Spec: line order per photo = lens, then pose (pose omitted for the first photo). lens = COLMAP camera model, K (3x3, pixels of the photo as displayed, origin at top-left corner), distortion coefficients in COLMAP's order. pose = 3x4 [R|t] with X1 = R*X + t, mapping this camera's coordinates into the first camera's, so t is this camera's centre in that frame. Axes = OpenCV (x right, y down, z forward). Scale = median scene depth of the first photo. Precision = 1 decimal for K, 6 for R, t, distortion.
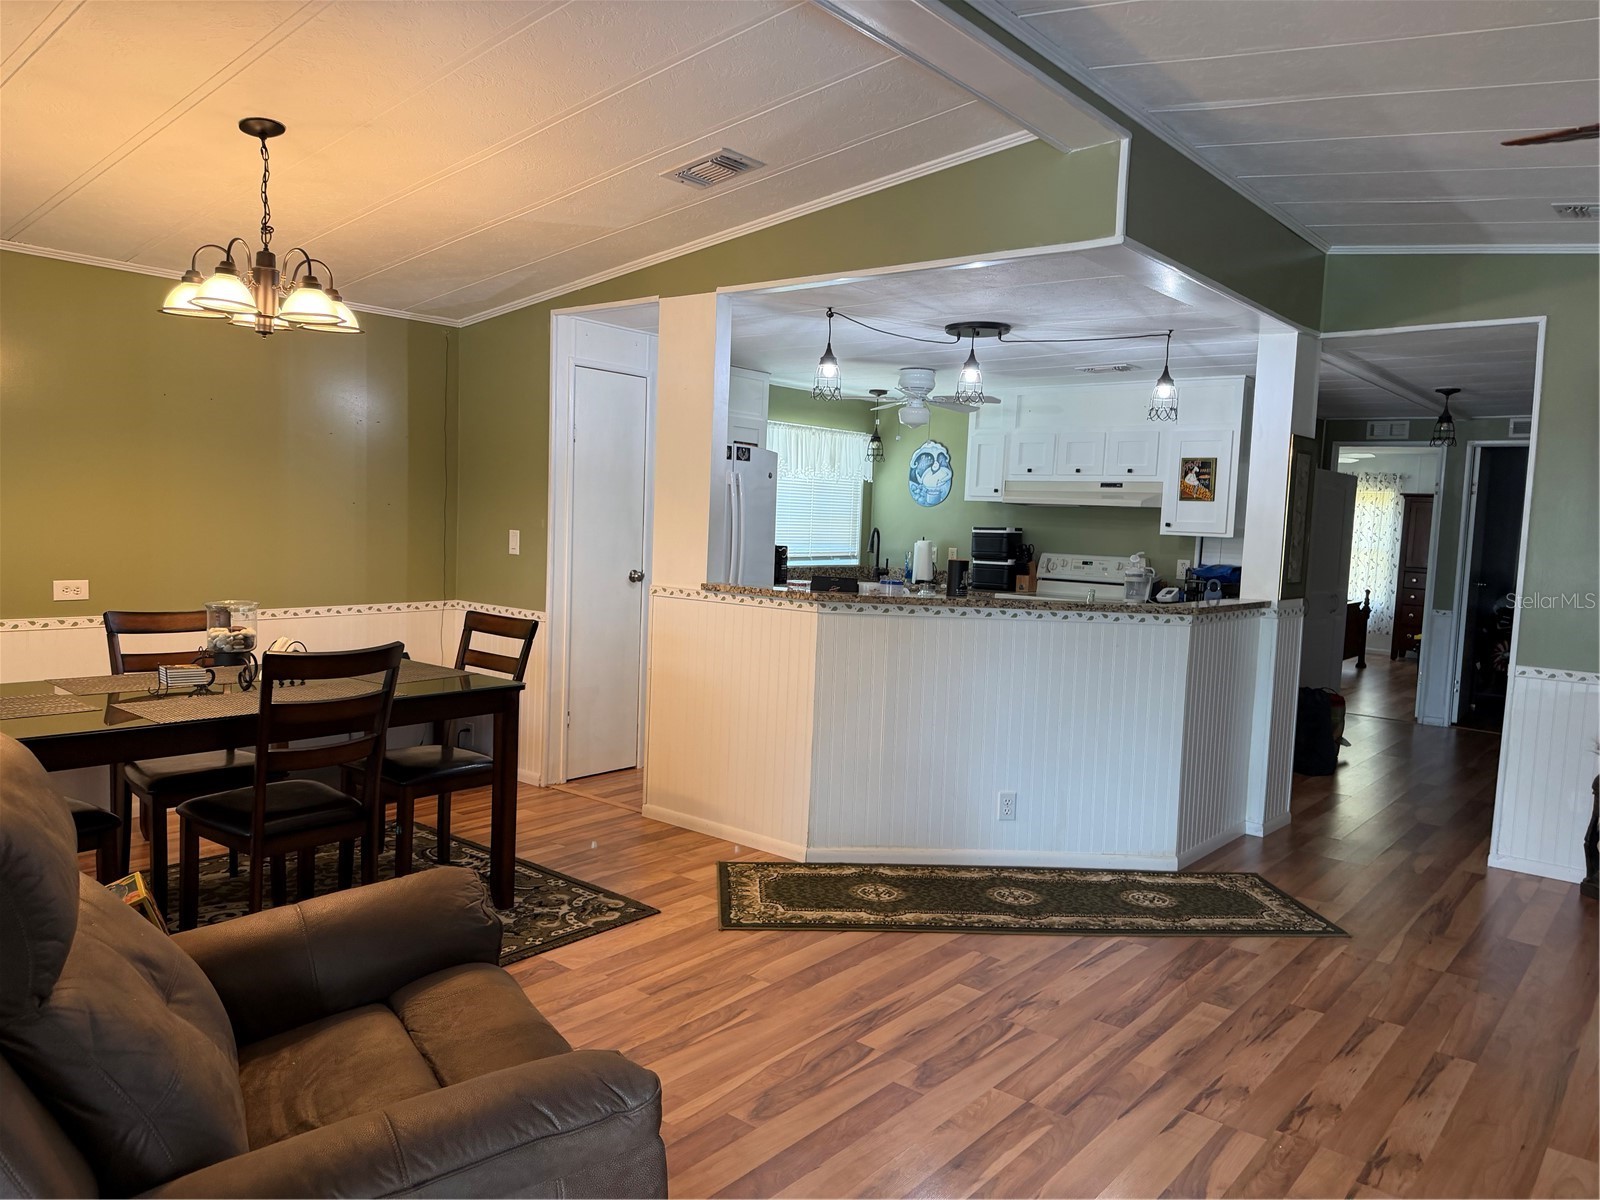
lens RADIAL K [[1130.2, 0, 783.7], [0, 1130.2, 609.8], [0, 0, 1]] dist [0.049527, -0.062053]
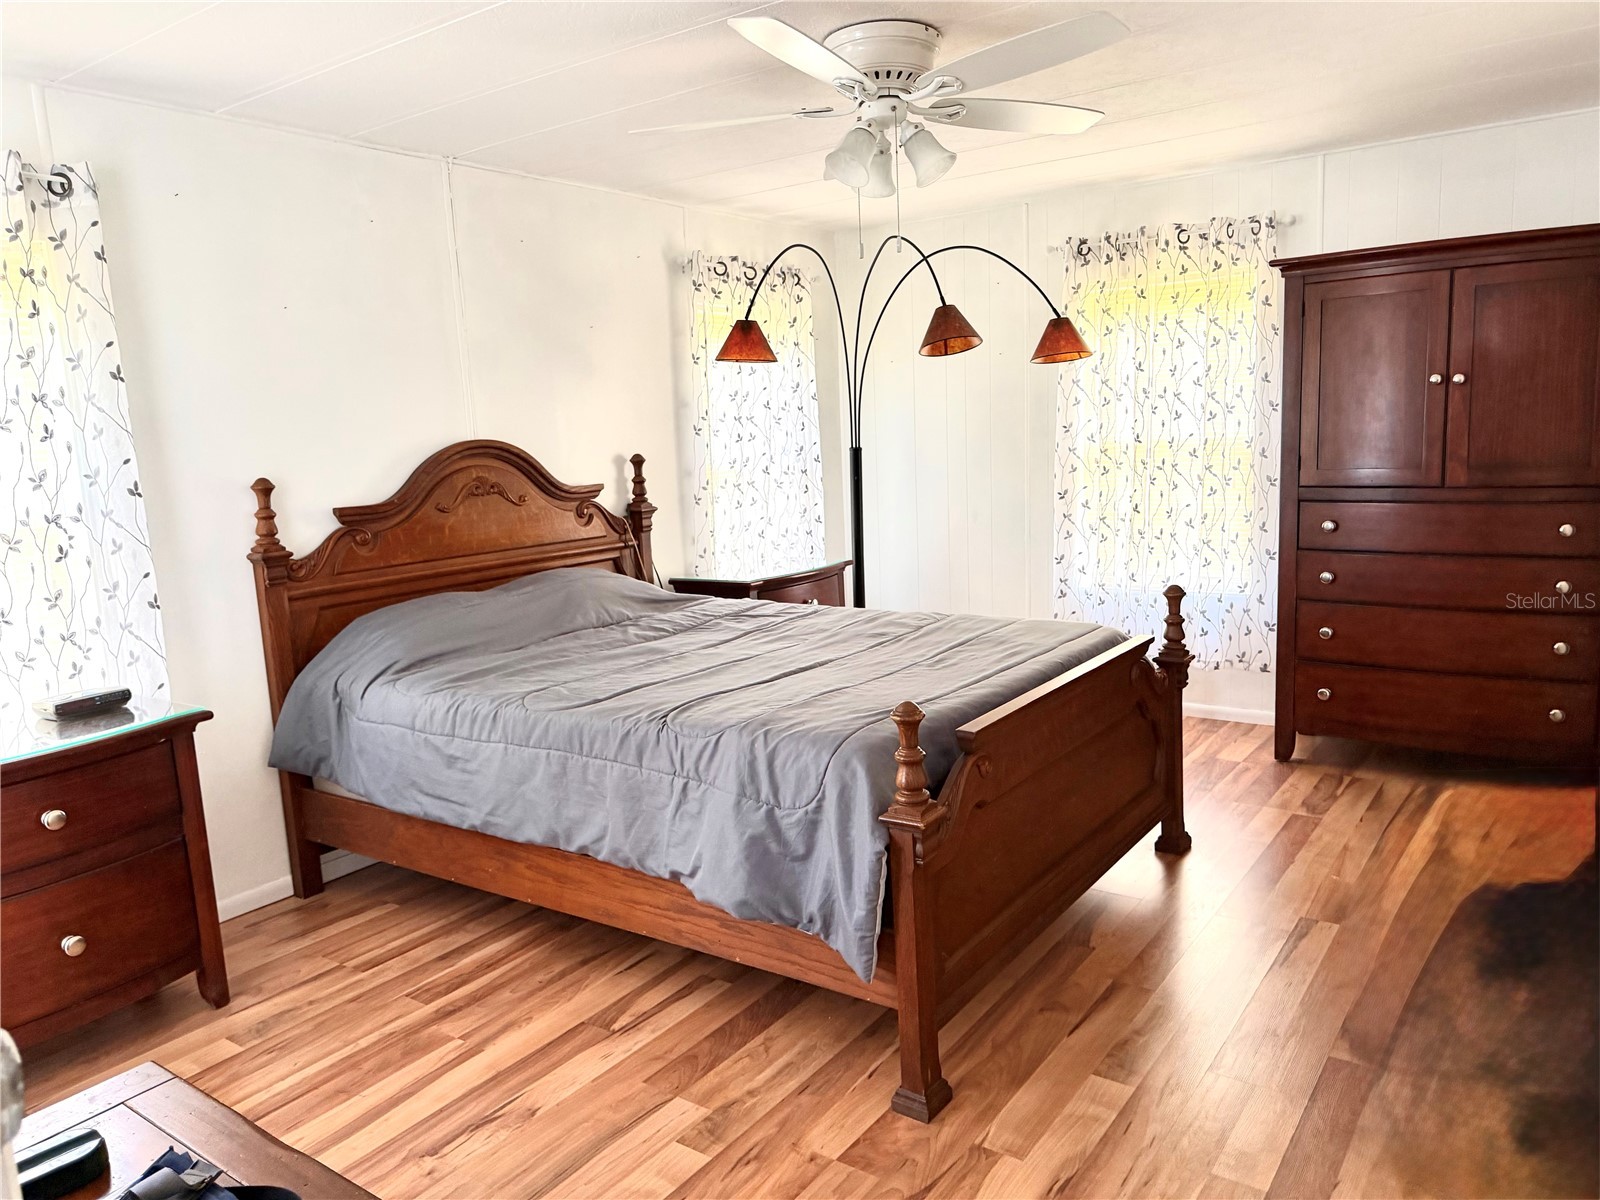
lens RADIAL K [[1130.2, 0, 813.3], [0, 1130.2, 620.4], [0, 0, 1]] dist [0.049527, -0.062053]
pose [[0.991344, -0.104476, 0.079512, 0.917363], [0.098692, 0.992400, 0.073498, -0.089171], [-0.086587, -0.065015, 0.994121, 1.666780]]
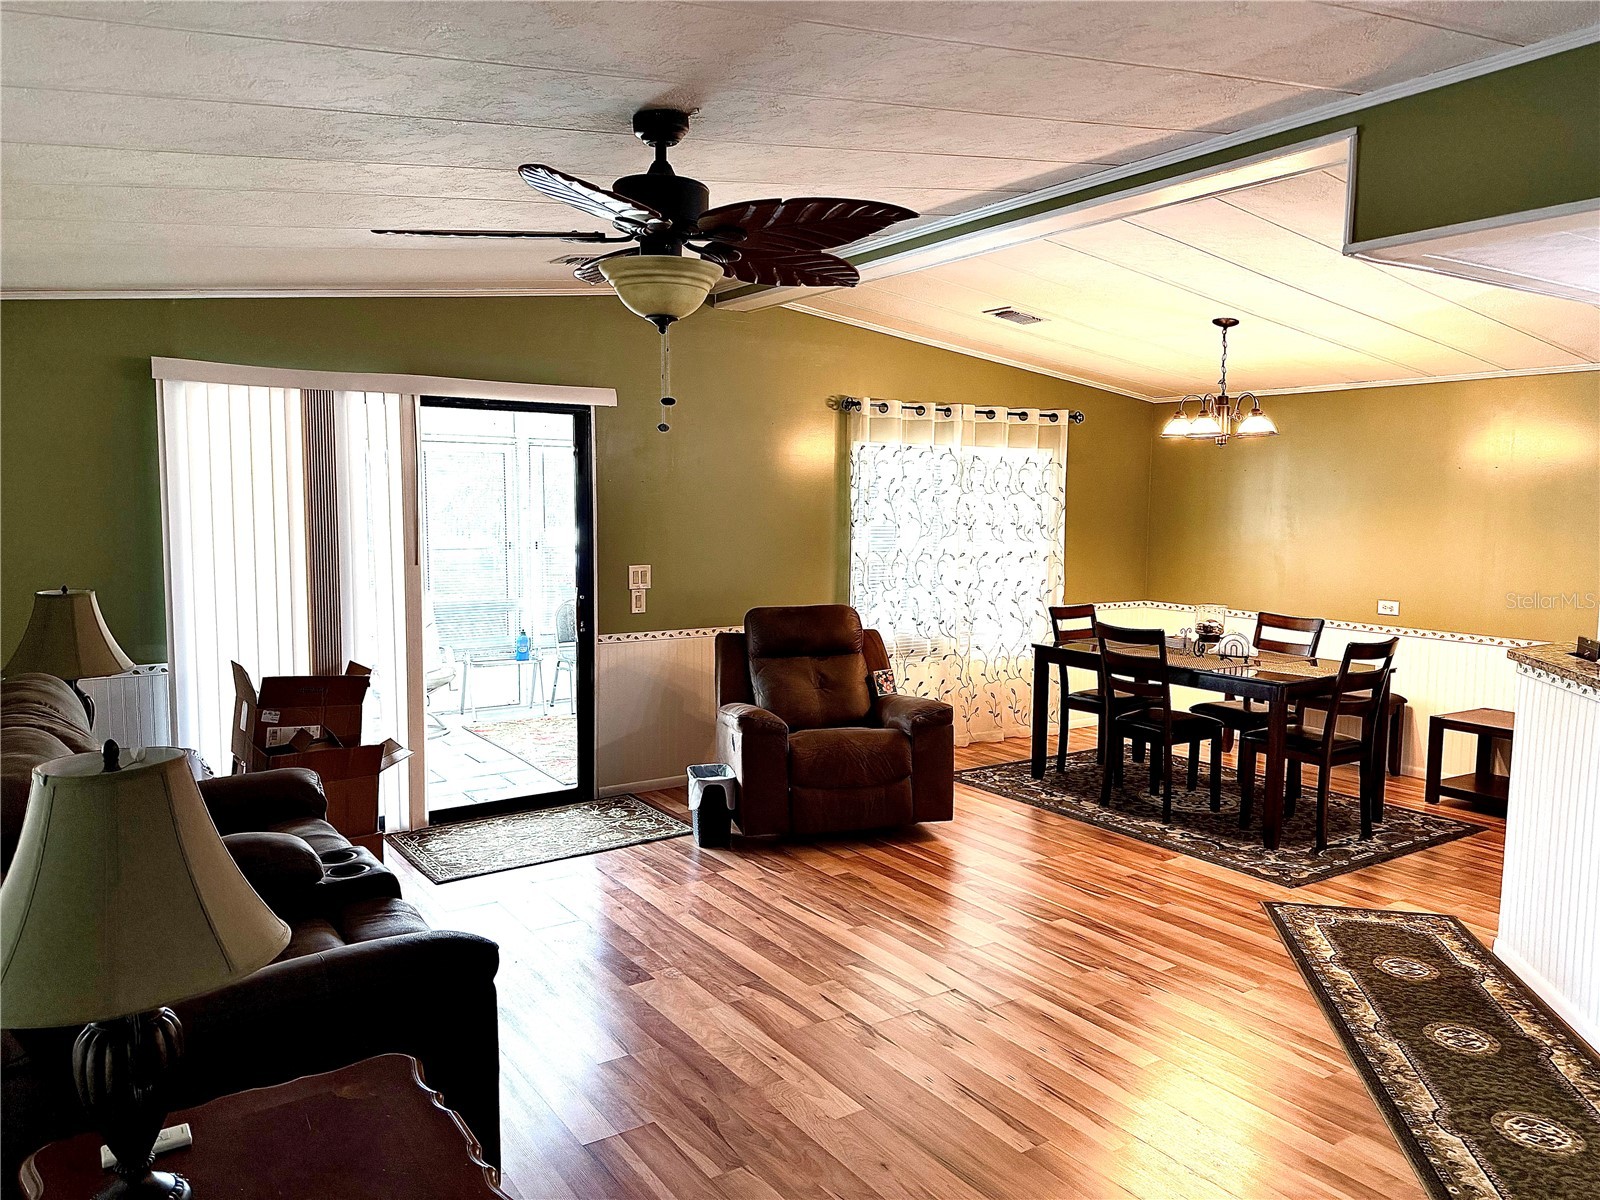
lens RADIAL K [[1119.1, 0, 791.1], [0, 1119.1, 595.9], [0, 0, 1]] dist [0.044663, -0.050380]
pose [[-0.279769, 0.043276, -0.959091, 0.880854], [-0.103035, 0.991860, 0.074811, -0.055433], [0.954522, 0.119750, -0.273033, 0.592426]]
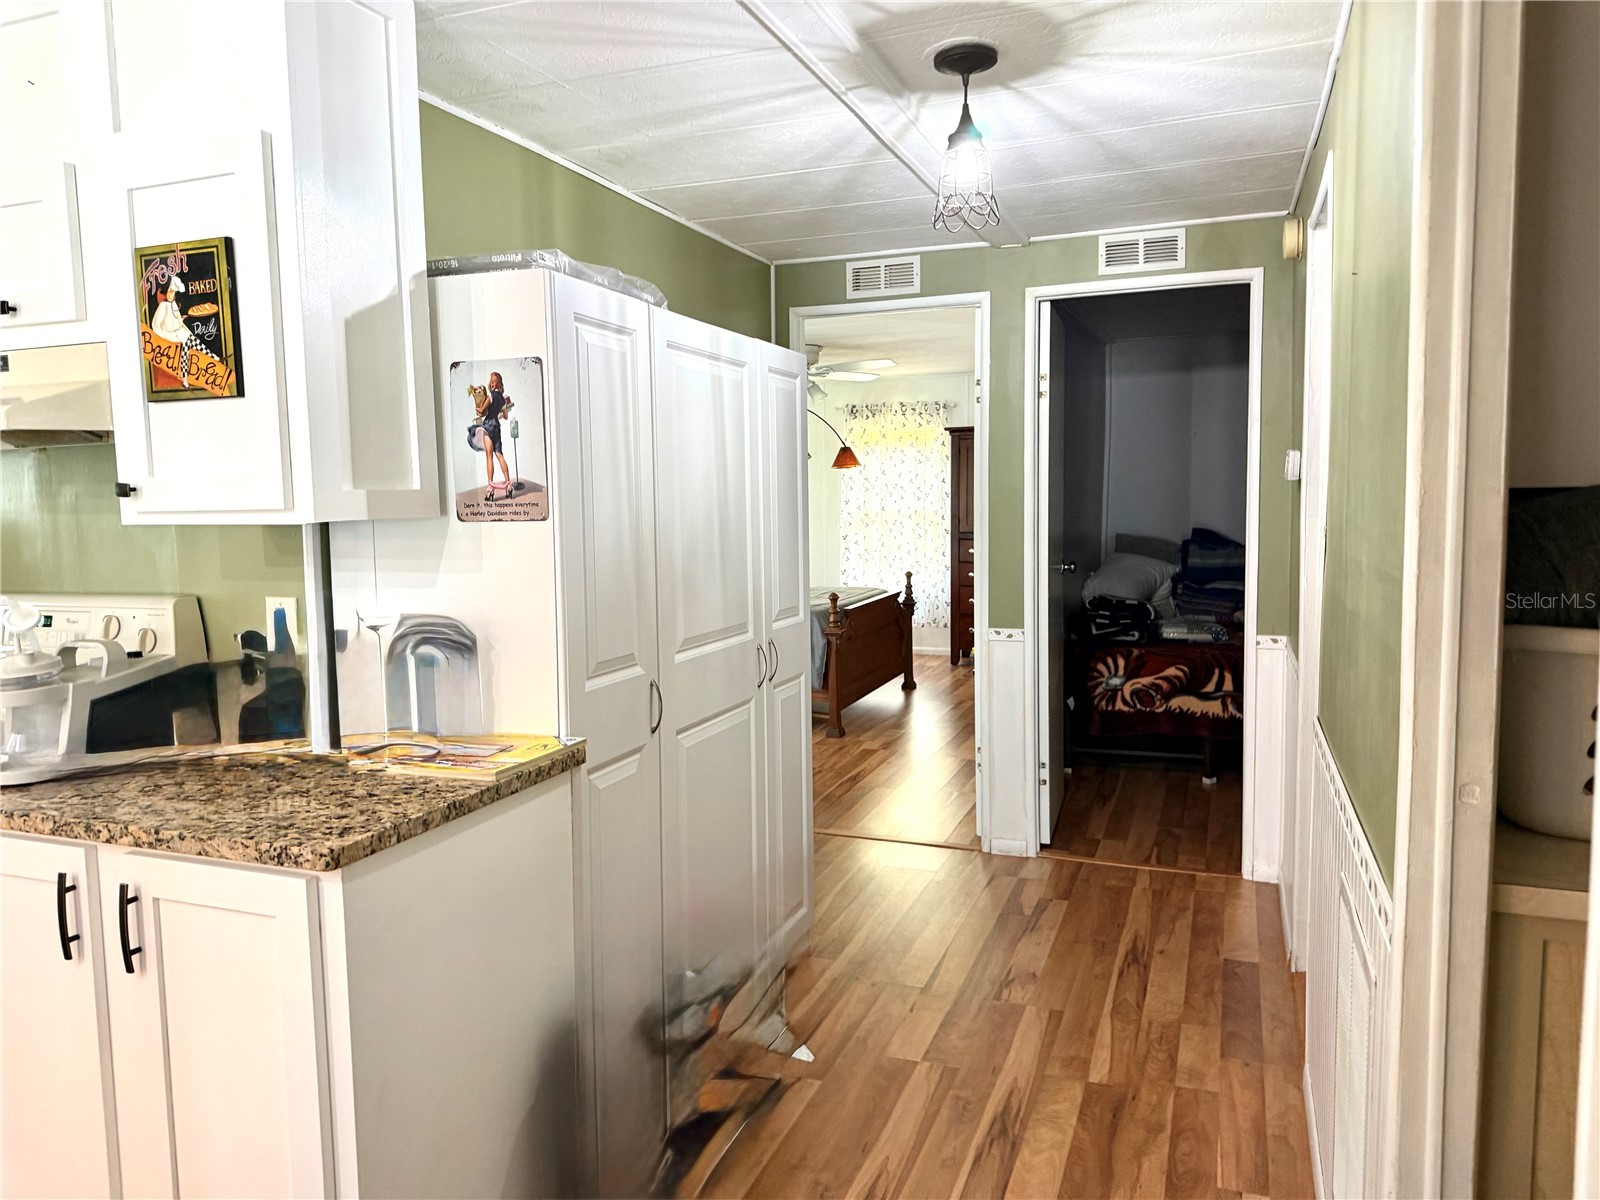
lens RADIAL K [[1130.2, 0, 775.7], [0, 1130.2, 593.5], [0, 0, 1]] dist [0.049527, -0.062053]
pose [[0.947312, -0.084890, 0.308858, 0.537819], [0.083190, 0.996358, 0.018694, -0.055172], [-0.309320, 0.007984, 0.950925, 0.912537]]
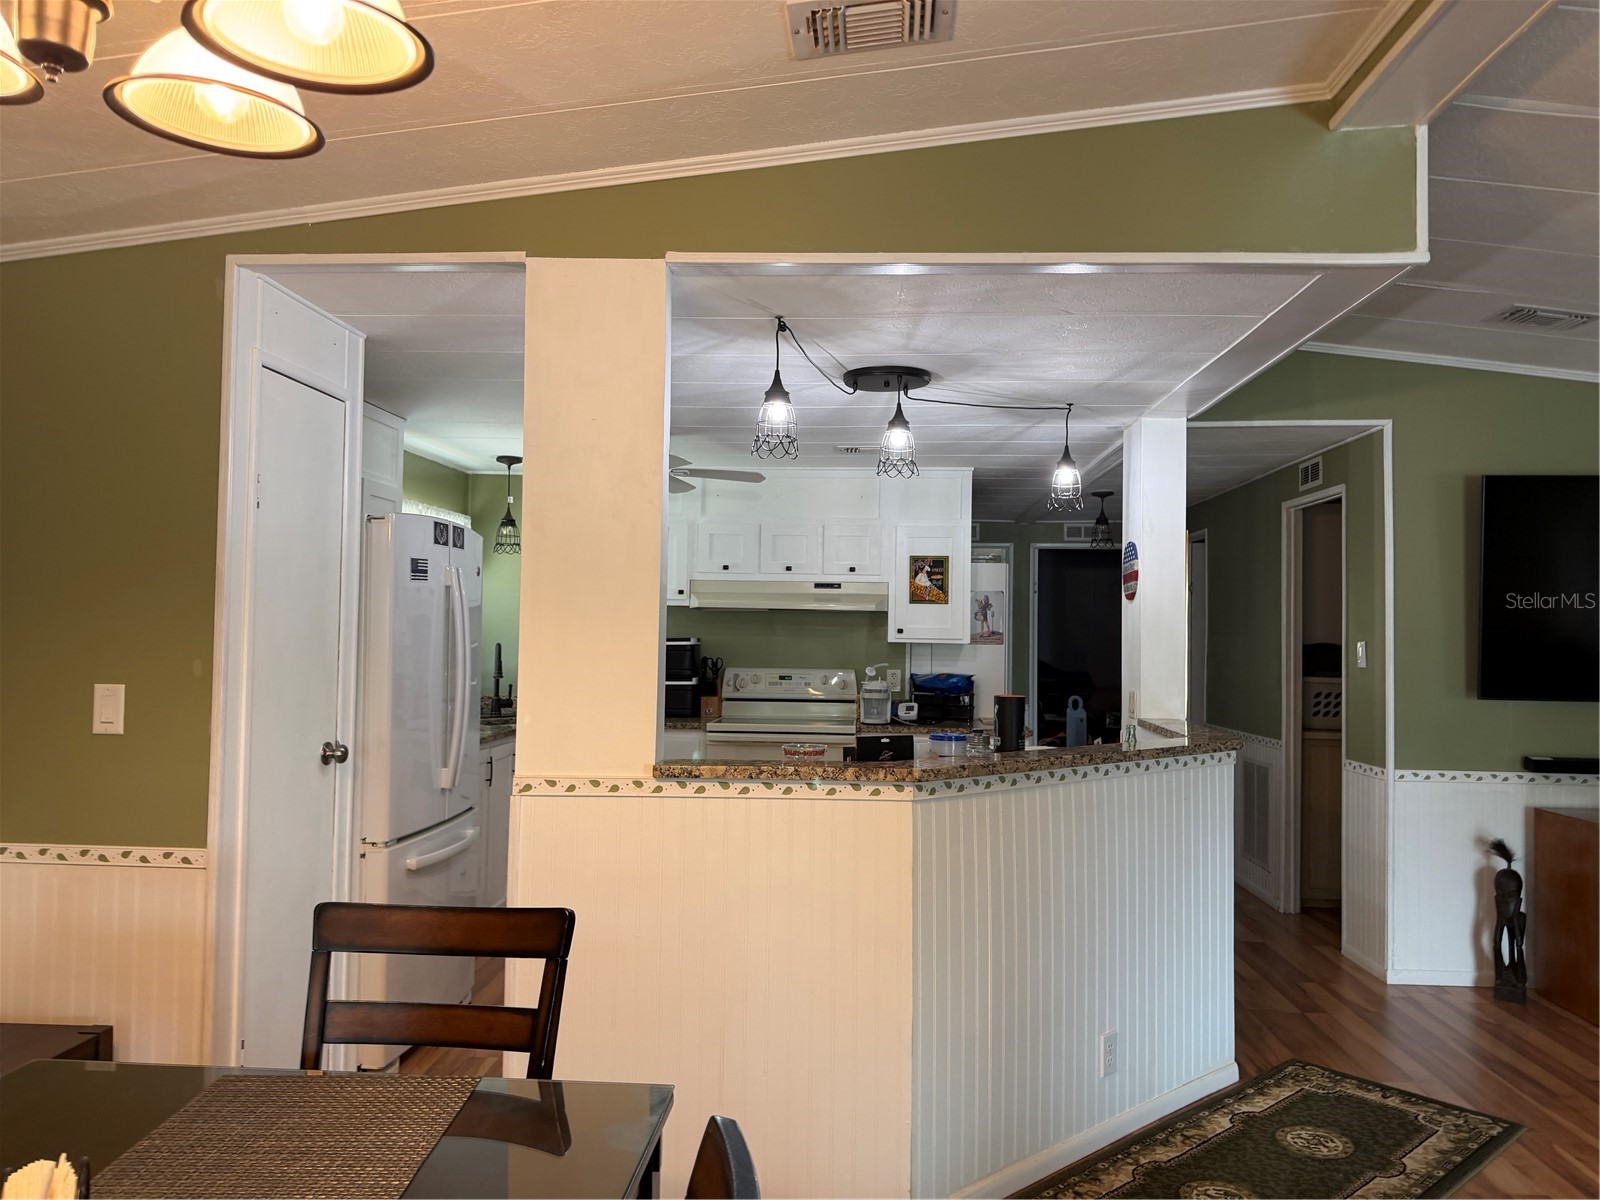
lens RADIAL K [[1130.2, 0, 809.2], [0, 1130.2, 588.5], [0, 0, 1]] dist [0.049527, -0.062053]
pose [[0.799283, -0.005184, 0.600932, -0.319746], [0.067537, 0.994403, -0.081250, -0.055277], [-0.597147, 0.105527, 0.795160, 0.465916]]
